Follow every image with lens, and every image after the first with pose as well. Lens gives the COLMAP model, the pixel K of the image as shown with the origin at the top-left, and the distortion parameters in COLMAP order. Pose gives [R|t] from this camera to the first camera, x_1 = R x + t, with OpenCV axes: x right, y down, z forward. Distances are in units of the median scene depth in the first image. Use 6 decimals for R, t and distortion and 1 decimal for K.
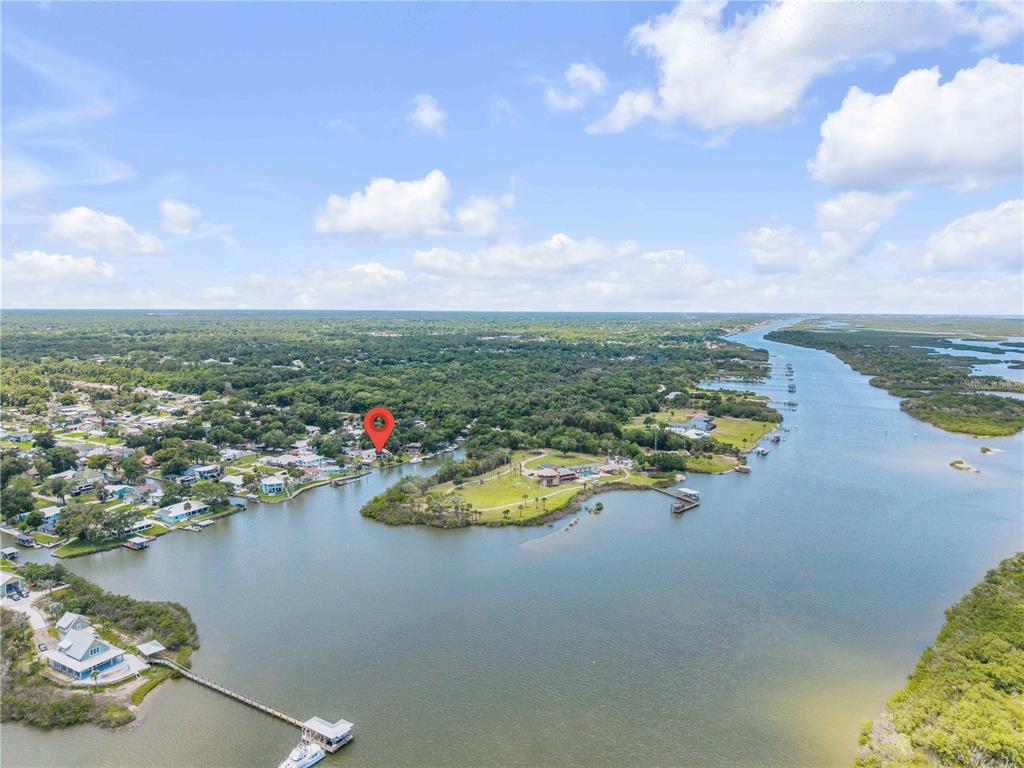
lens RADIAL K [[686.3, 0, 512.9], [0, 686.3, 385.3], [0, 0, 1]] dist [0.014892, -0.013507]
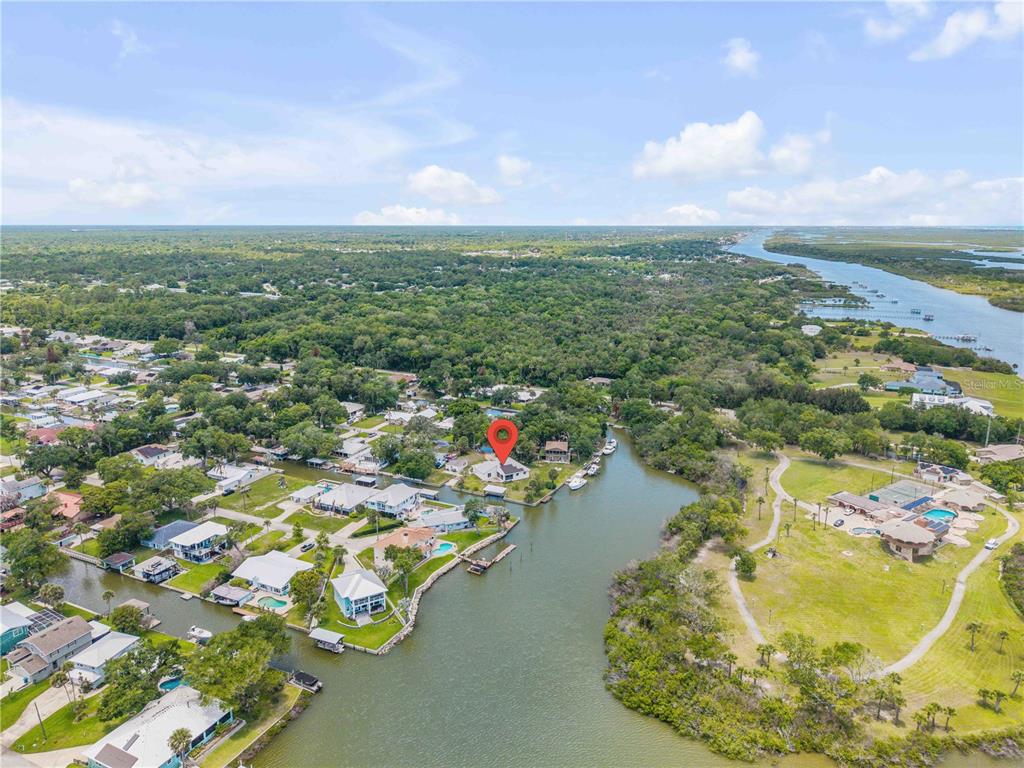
lens RADIAL K [[686.3, 0, 512.9], [0, 686.3, 385.3], [0, 0, 1]] dist [0.014892, -0.013507]
pose [[0.997392, -0.021752, 0.068814, -0.145293], [0.013275, 0.992524, 0.121329, -0.022119], [-0.070938, -0.120099, 0.990224, 0.296219]]
